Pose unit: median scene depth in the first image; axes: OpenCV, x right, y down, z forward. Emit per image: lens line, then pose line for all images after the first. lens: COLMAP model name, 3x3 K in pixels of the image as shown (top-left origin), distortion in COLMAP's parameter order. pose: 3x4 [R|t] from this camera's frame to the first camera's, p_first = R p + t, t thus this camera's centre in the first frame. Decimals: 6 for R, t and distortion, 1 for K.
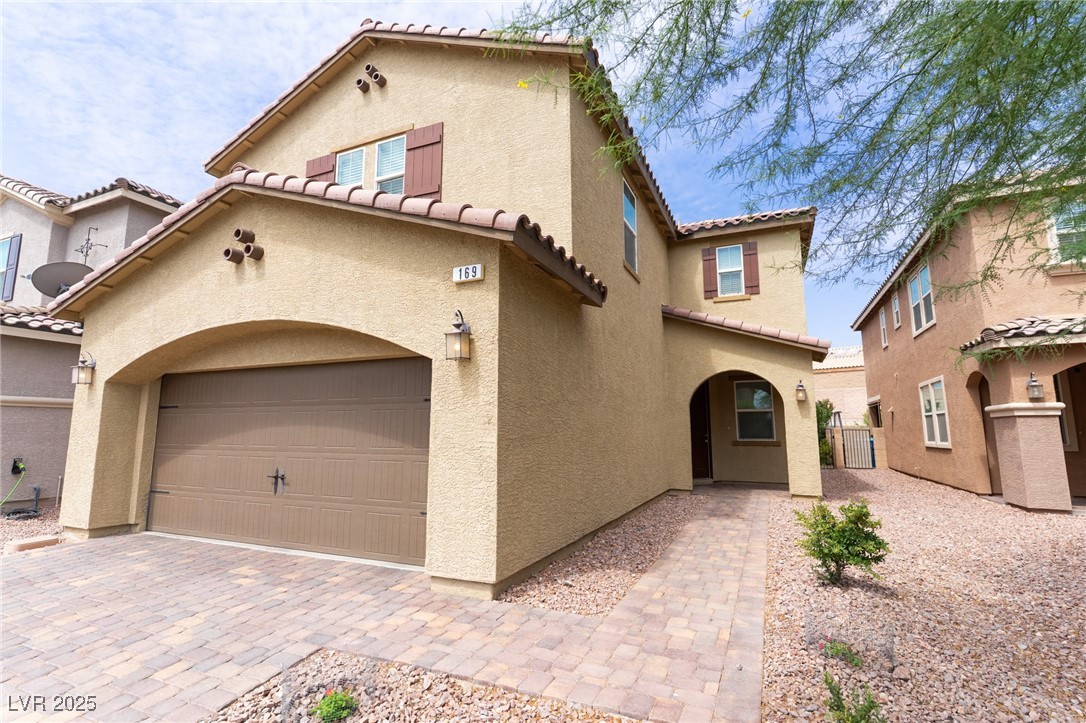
lens RADIAL K [[515.2, 0, 539.5], [0, 515.2, 359.6], [0, 0, 1]] dist [0.005636, -0.000760]
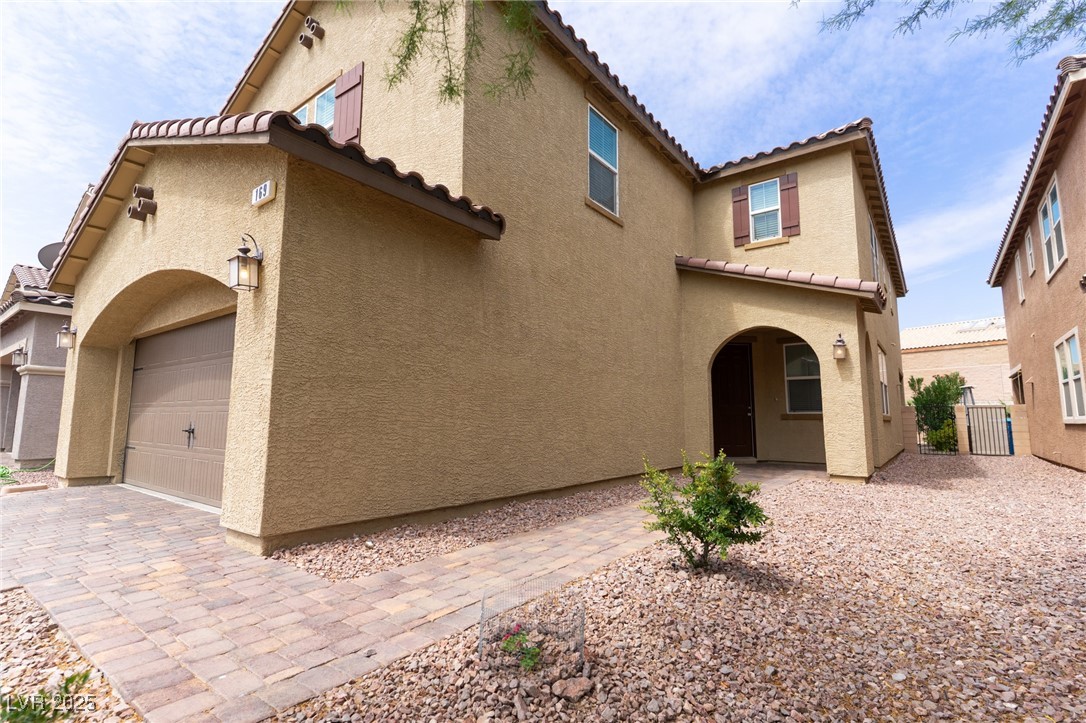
lens RADIAL K [[515.2, 0, 535.1], [0, 515.2, 358.8], [0, 0, 1]] dist [0.005636, -0.000760]
pose [[0.972343, -0.022332, -0.232487, 0.270566], [0.027335, 0.999458, 0.018319, 0.059747], [0.231951, -0.024168, 0.972427, 0.122268]]
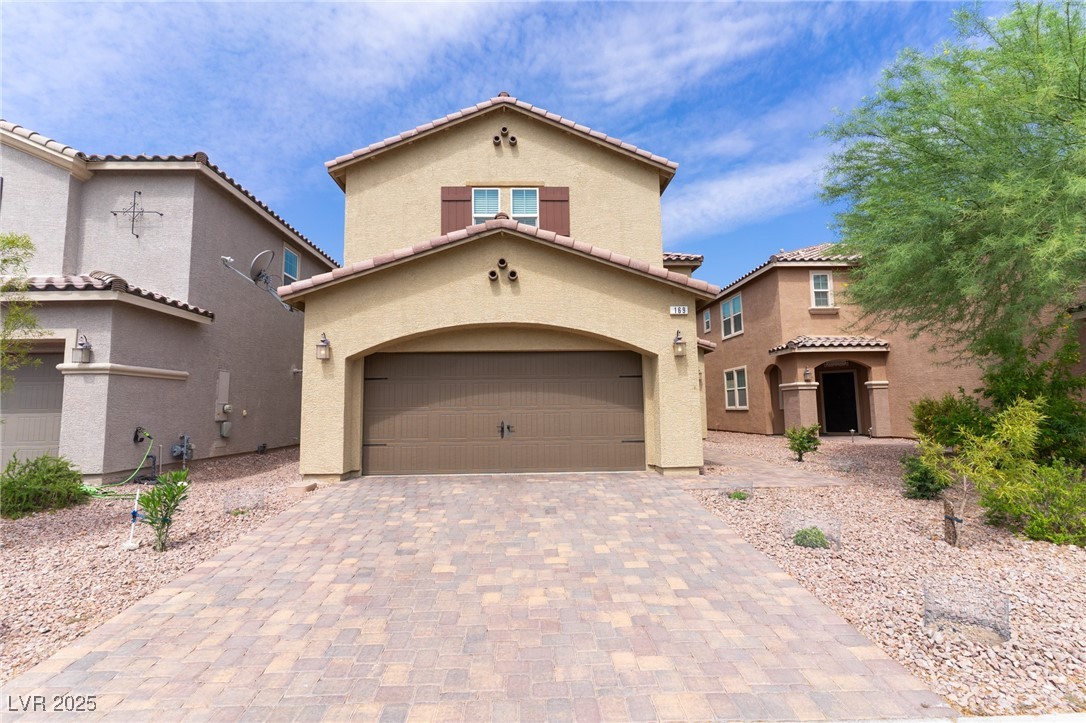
lens RADIAL K [[515.2, 0, 543.5], [0, 515.2, 358.7], [0, 0, 1]] dist [0.005636, -0.000760]
pose [[0.895134, 0.029854, 0.444797, -0.744587], [-0.047669, 0.998445, 0.028917, -0.010882], [-0.443242, -0.047087, 0.895165, -0.252206]]
